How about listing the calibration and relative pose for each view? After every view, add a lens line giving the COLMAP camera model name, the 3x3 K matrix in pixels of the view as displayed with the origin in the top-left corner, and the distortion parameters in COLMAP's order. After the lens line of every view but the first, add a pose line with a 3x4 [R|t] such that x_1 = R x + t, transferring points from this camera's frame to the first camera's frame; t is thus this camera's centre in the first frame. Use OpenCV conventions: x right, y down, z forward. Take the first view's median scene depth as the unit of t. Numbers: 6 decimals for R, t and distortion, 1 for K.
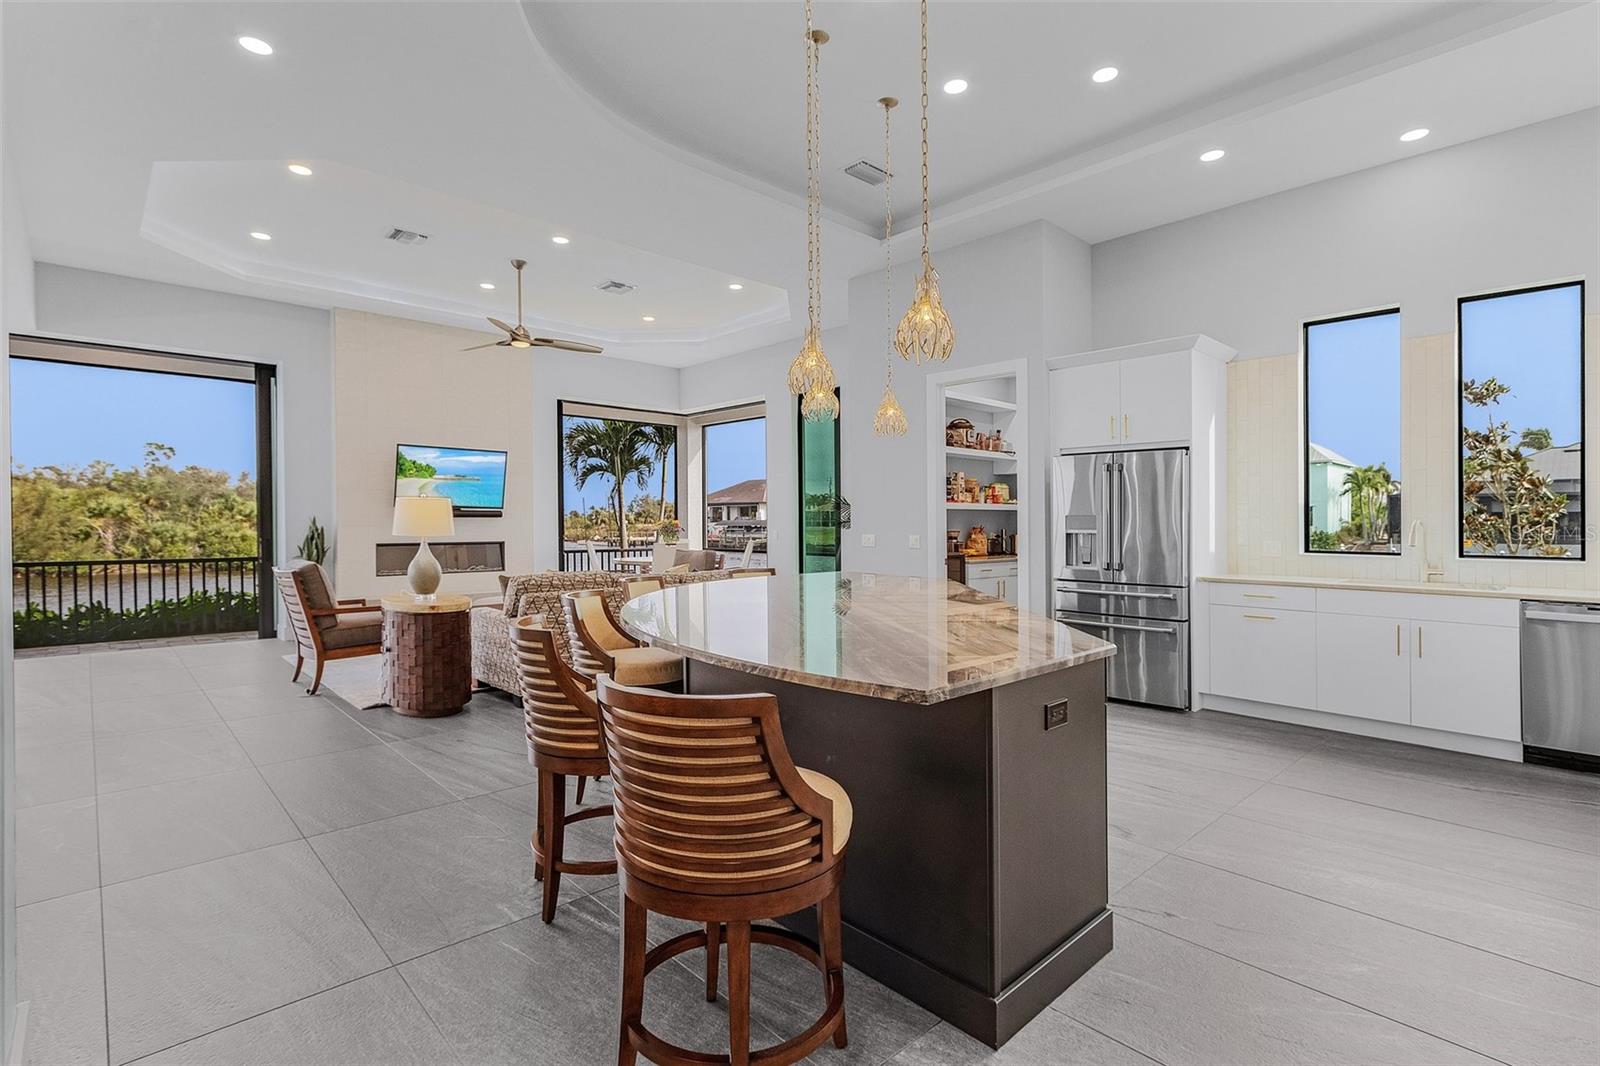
lens RADIAL K [[751.0, 0, 801.7], [0, 751.0, 517.6], [0, 0, 1]] dist [-0.001046, 0.000485]
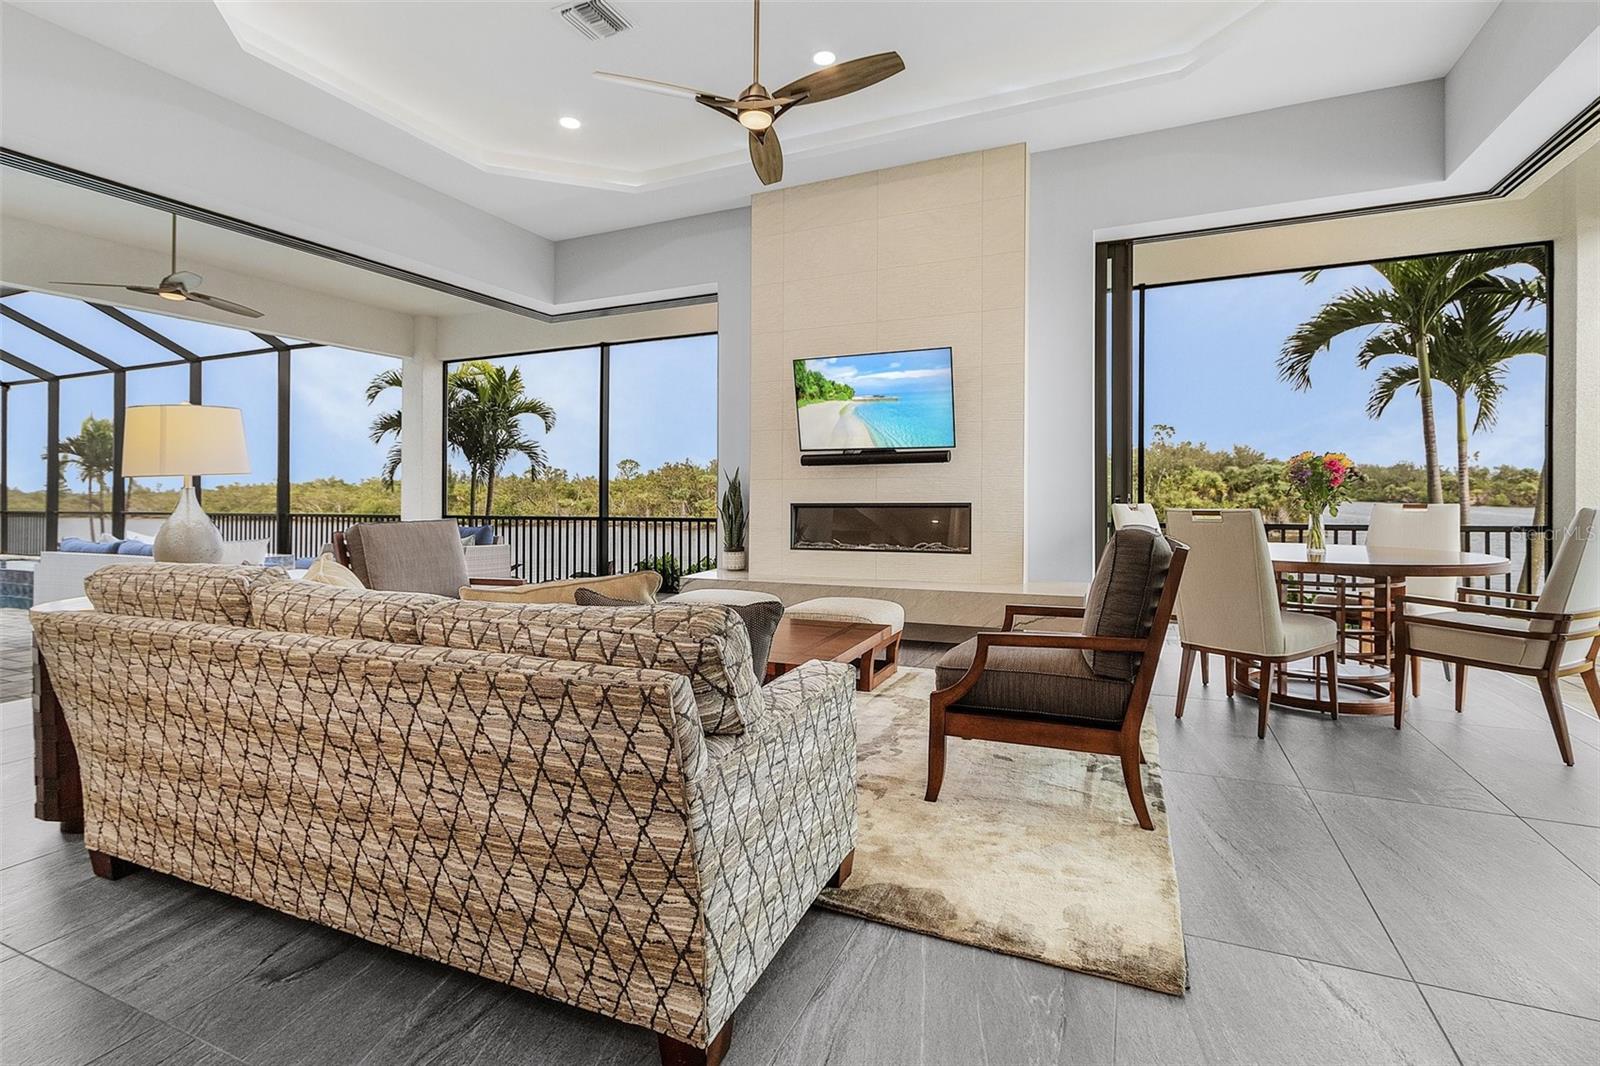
lens RADIAL K [[751.0, 0, 807.2], [0, 751.0, 494.7], [0, 0, 1]] dist [-0.001046, 0.000485]
pose [[0.392748, -0.002950, -0.919642, 0.115377], [0.012705, 0.999917, 0.002219, 0.025630], [0.919559, -0.012555, 0.392752, 0.772369]]
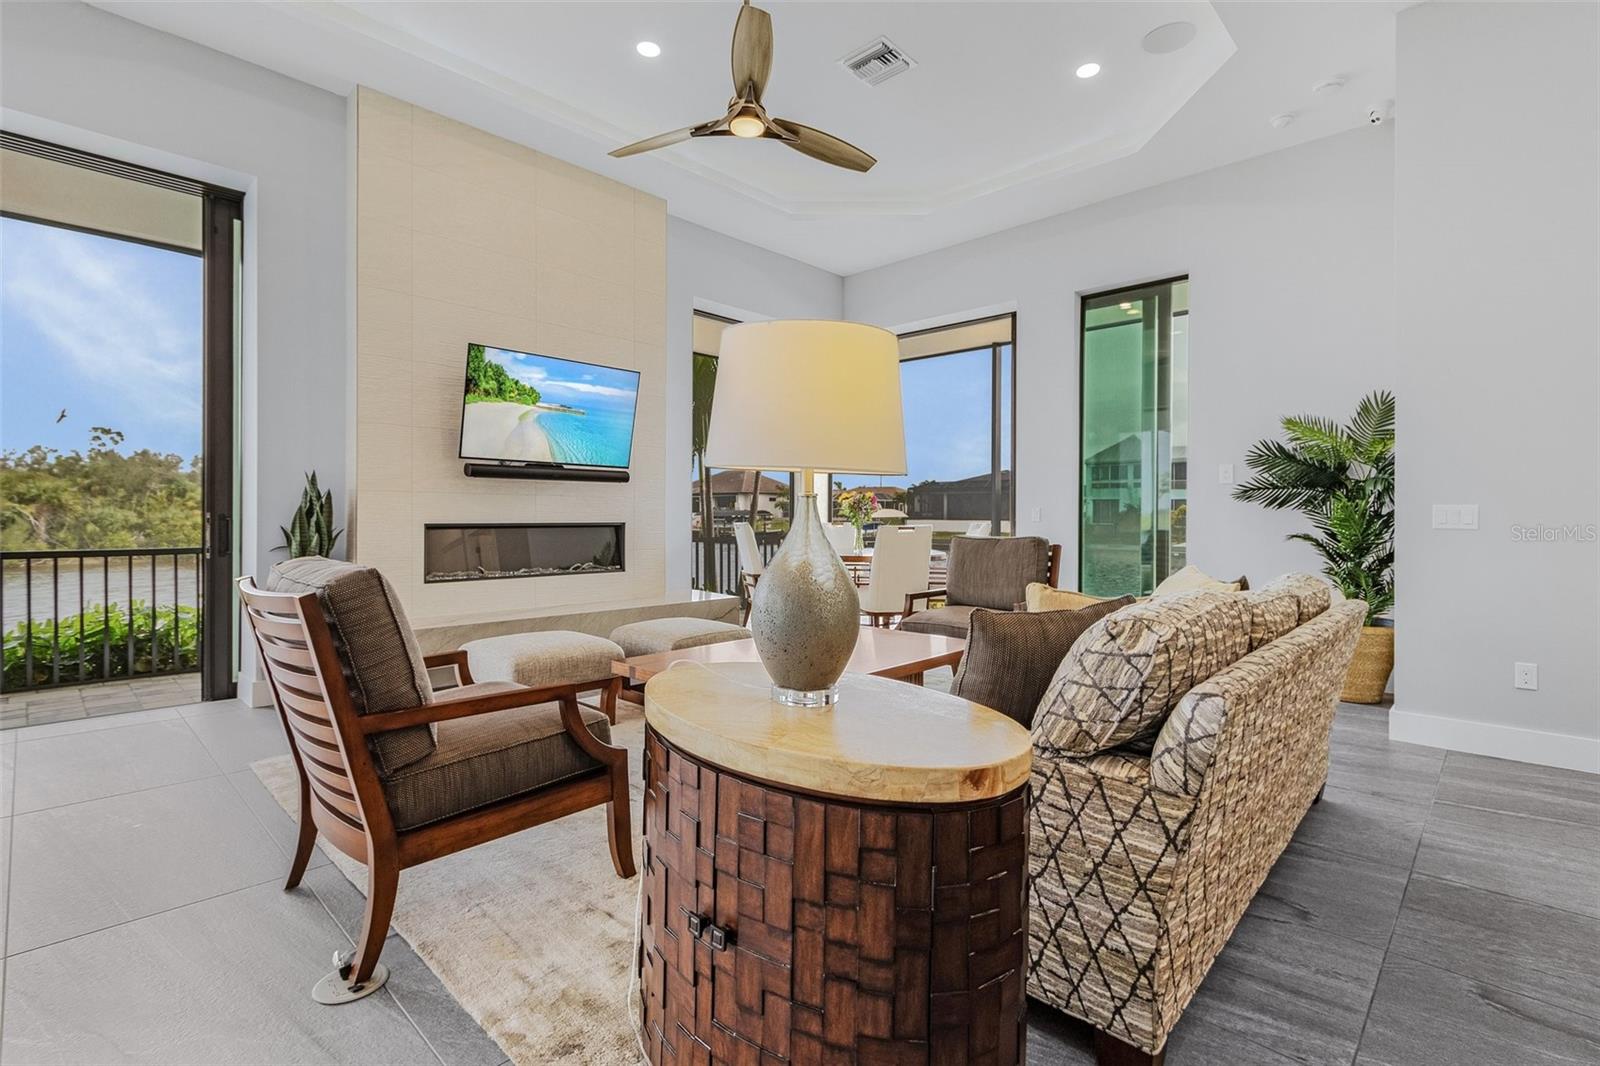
lens RADIAL K [[751.0, 0, 806.2], [0, 751.0, 501.0], [0, 0, 1]] dist [-0.001046, 0.000485]
pose [[0.999086, 0.005896, 0.042335, -0.324879], [-0.005400, 0.999915, -0.011830, 0.023642], [-0.042401, 0.011590, 0.999033, 0.456948]]
